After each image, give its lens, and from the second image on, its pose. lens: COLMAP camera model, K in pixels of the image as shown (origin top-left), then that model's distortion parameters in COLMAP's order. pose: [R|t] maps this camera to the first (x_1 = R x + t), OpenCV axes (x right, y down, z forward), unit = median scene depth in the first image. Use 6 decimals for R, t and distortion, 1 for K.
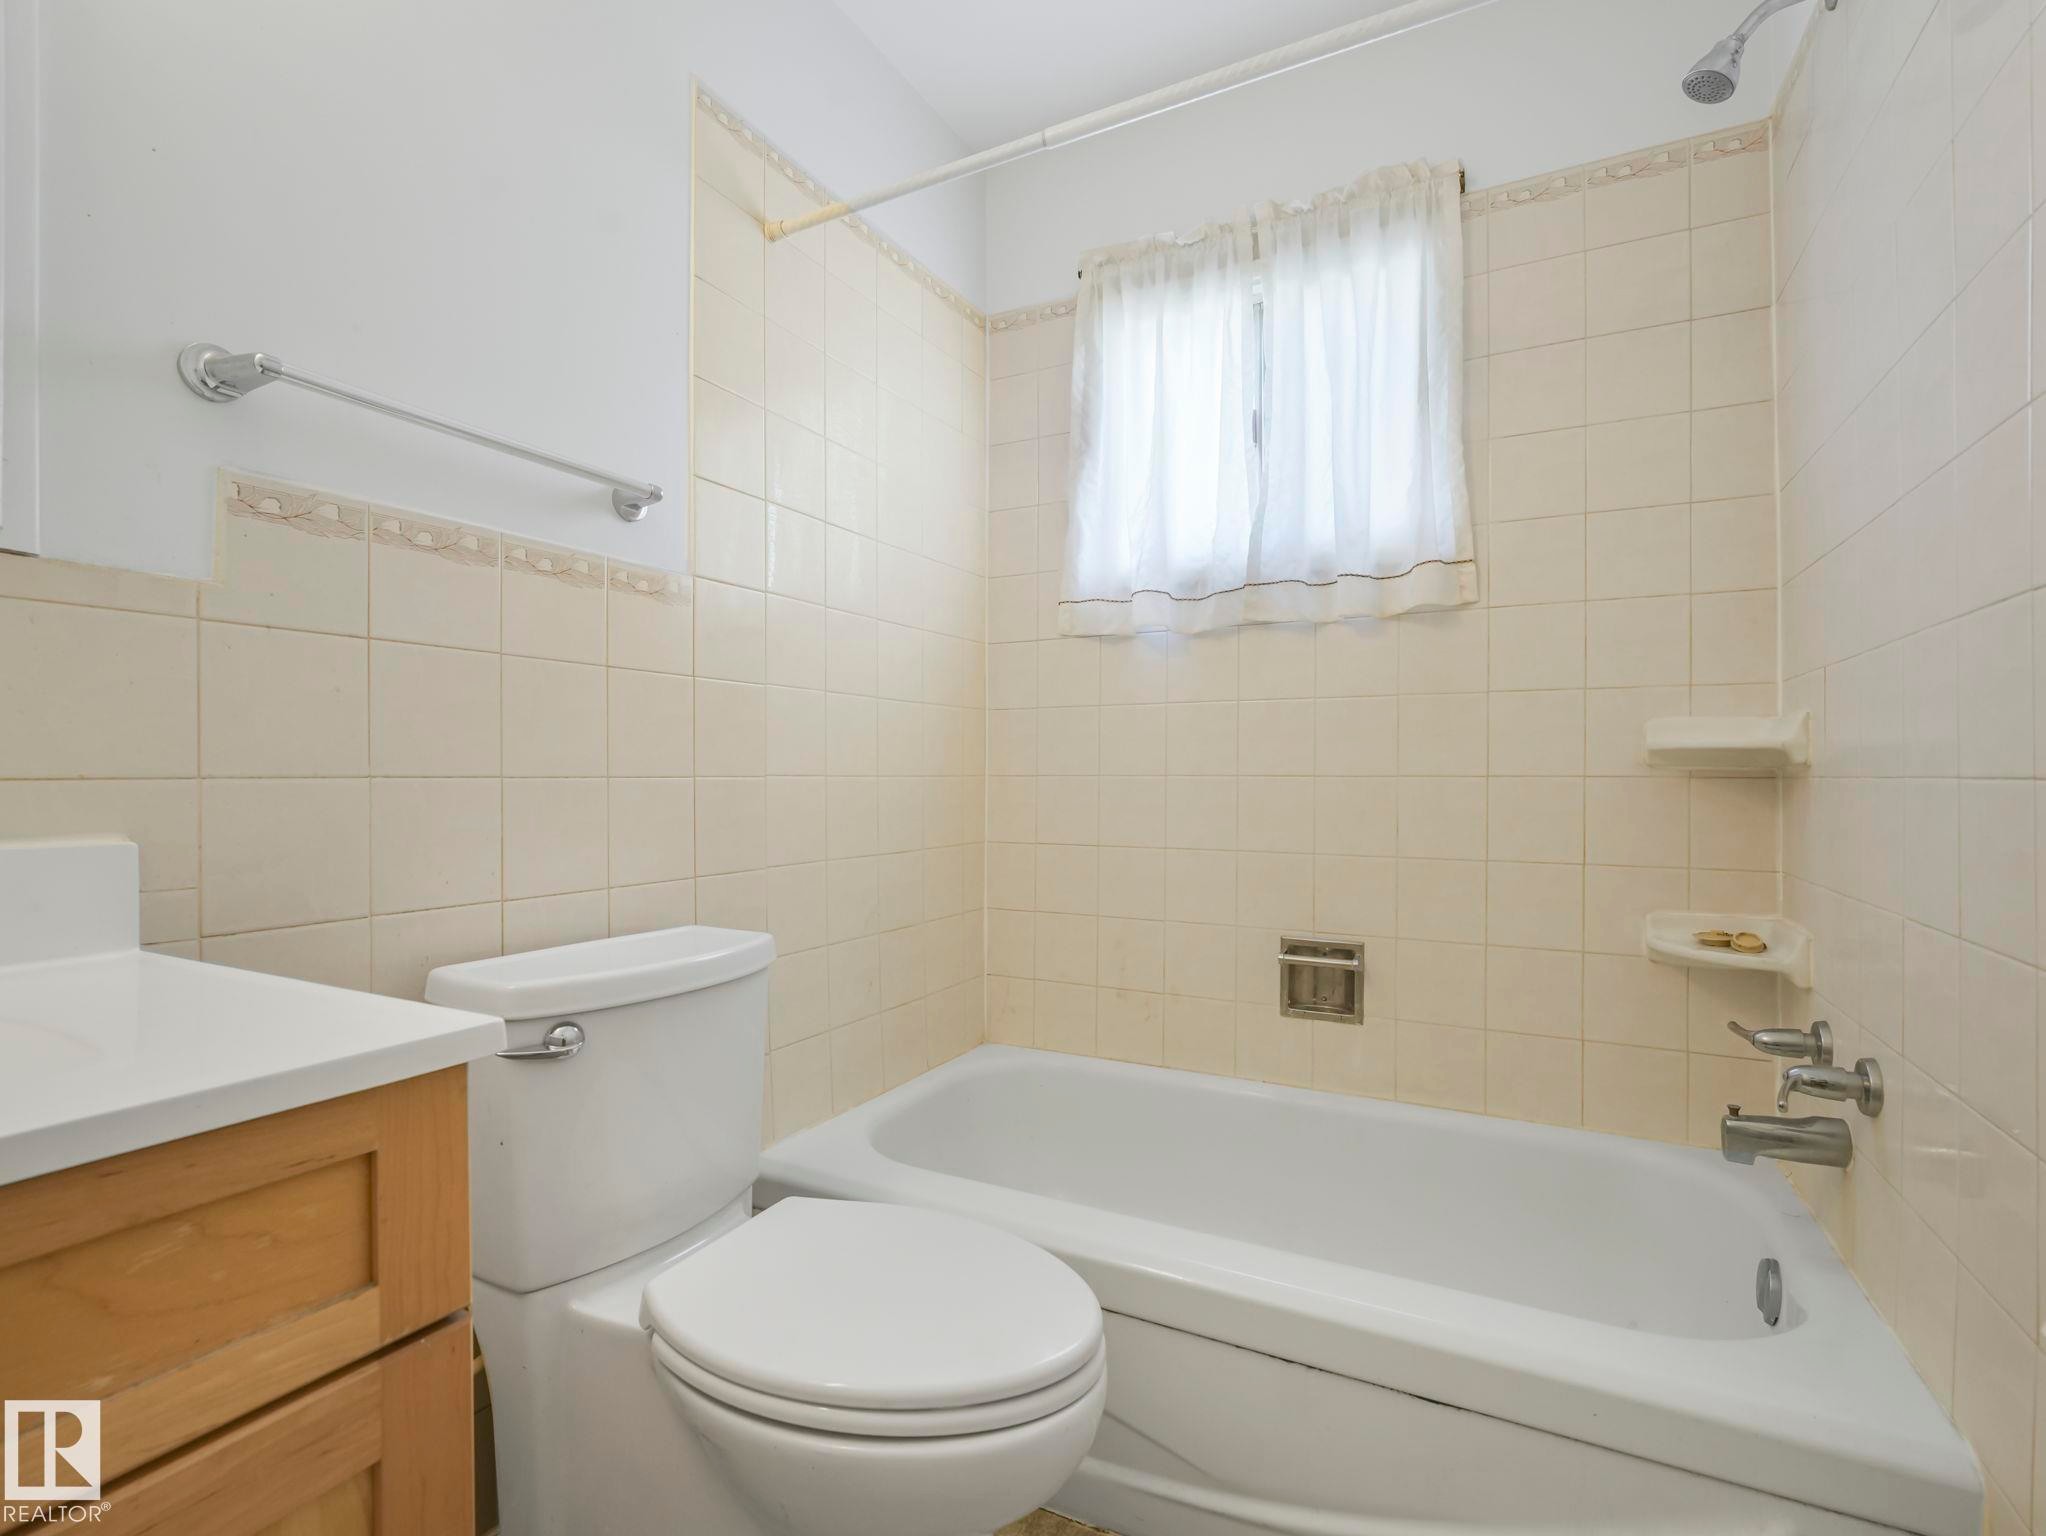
lens RADIAL K [[937.3, 0, 1010.8], [0, 937.3, 778.3], [0, 0, 1]] dist [-0.009731, 0.000267]
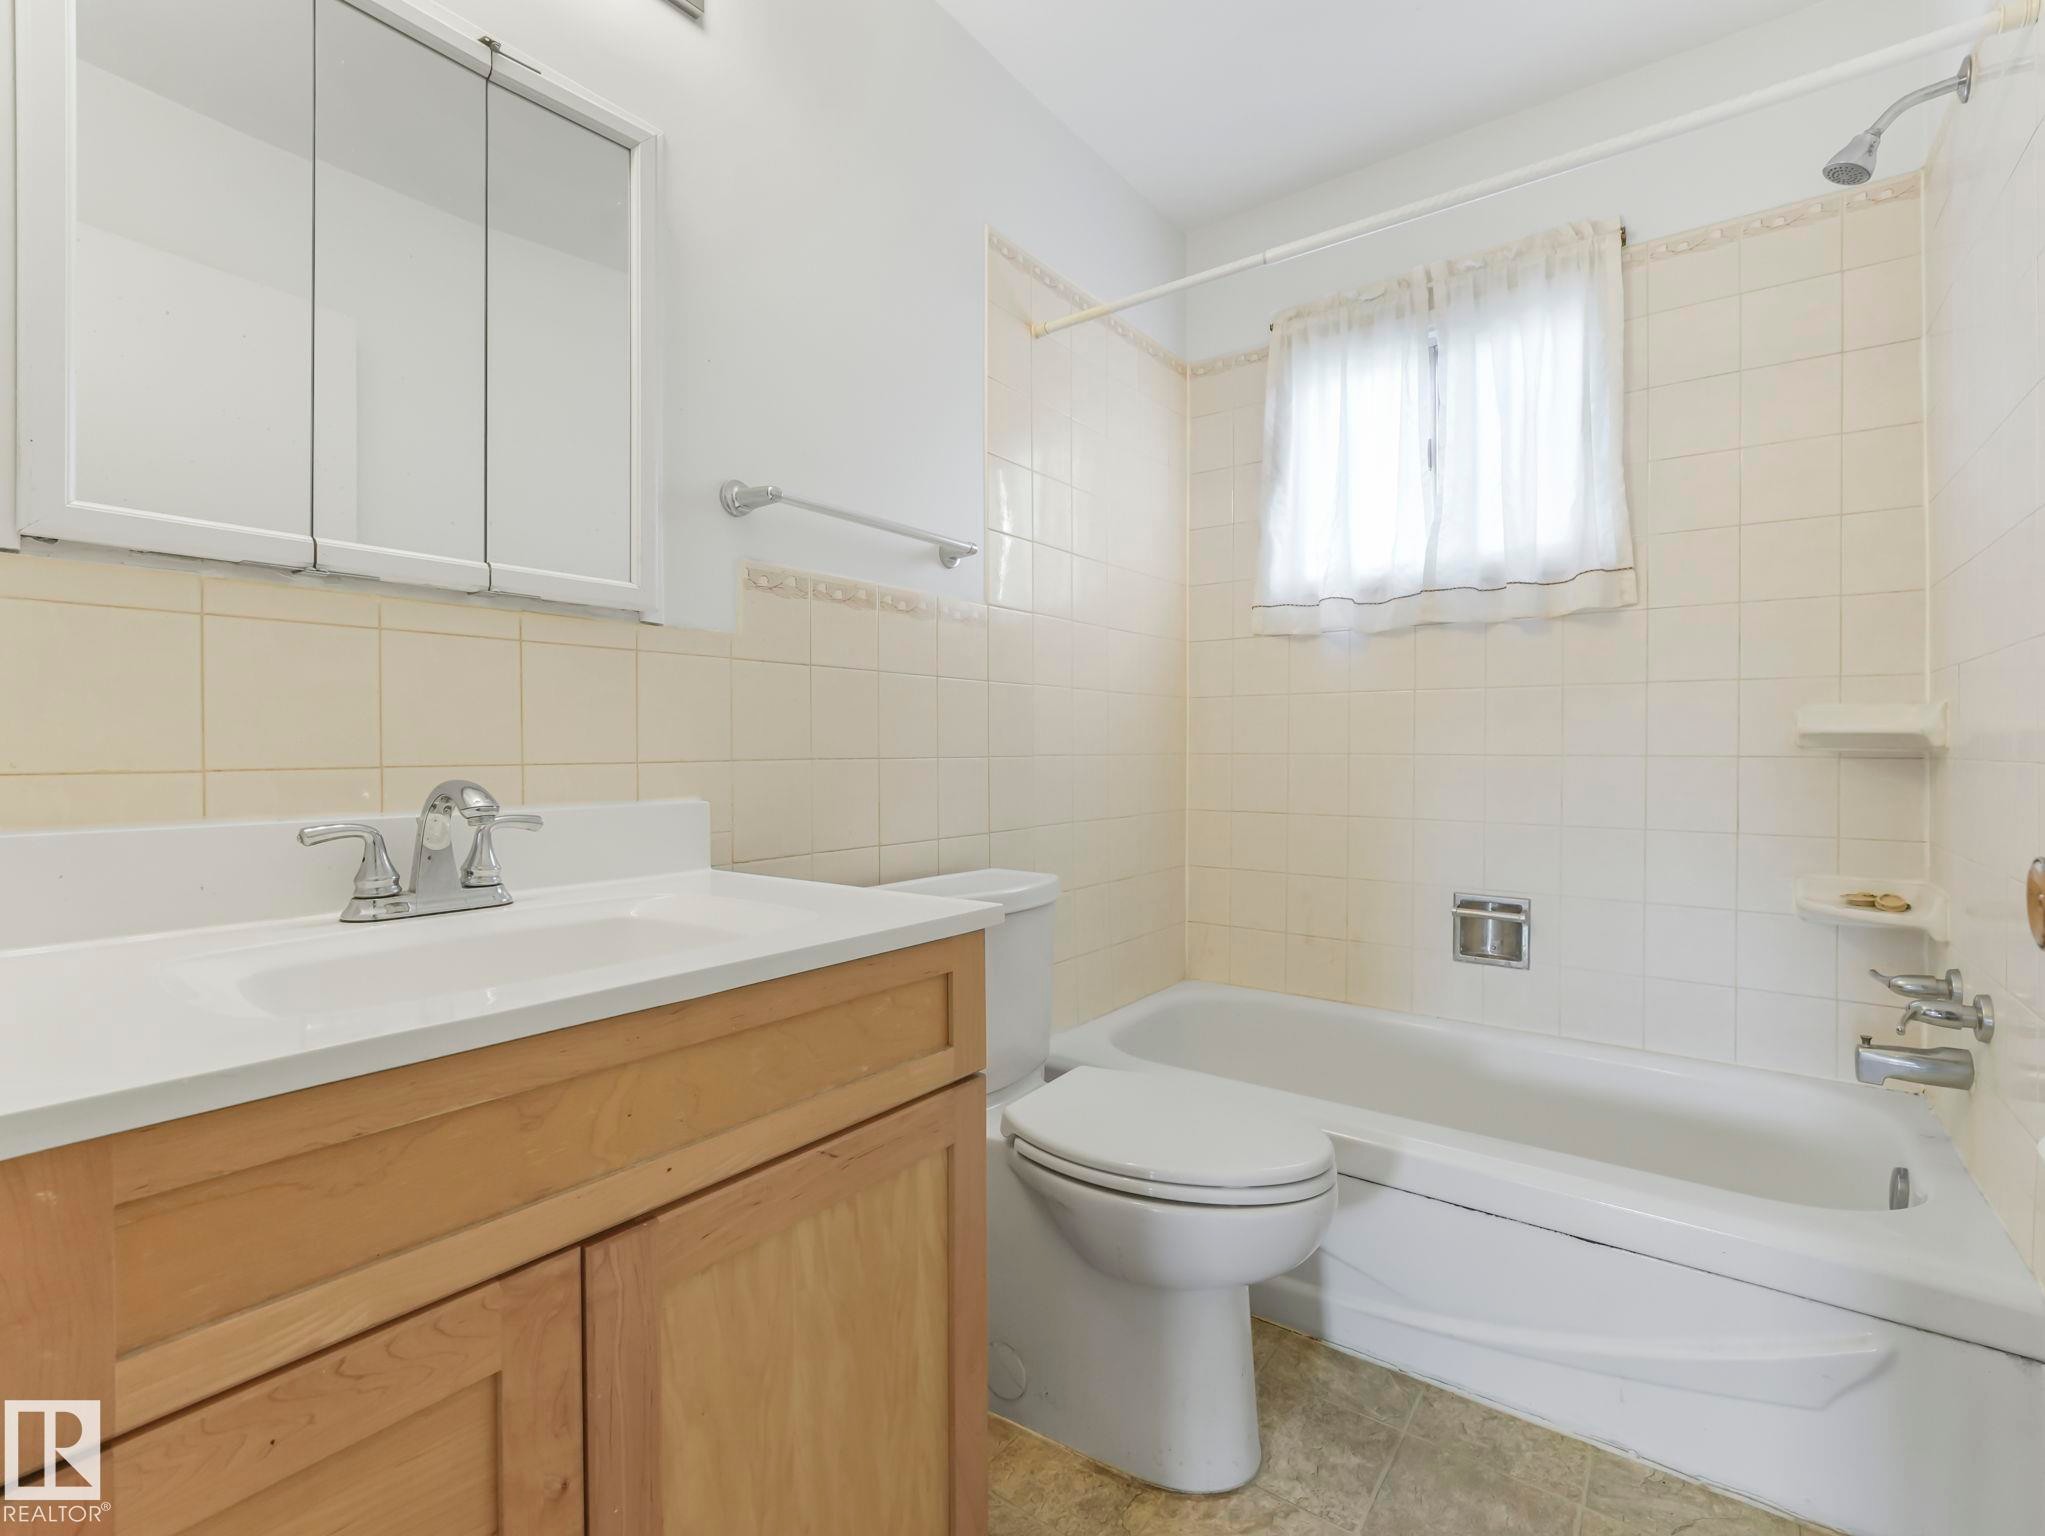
lens RADIAL K [[1113.6, 0, 889.0], [0, 1113.6, 743.0], [0, 0, 1]] dist [-0.013343, 0.003075]
pose [[0.987940, 0.000458, -0.154839, -0.210622], [-0.000194, 0.999999, 0.001718, -0.021526], [0.154839, -0.001667, 0.987938, -0.517944]]
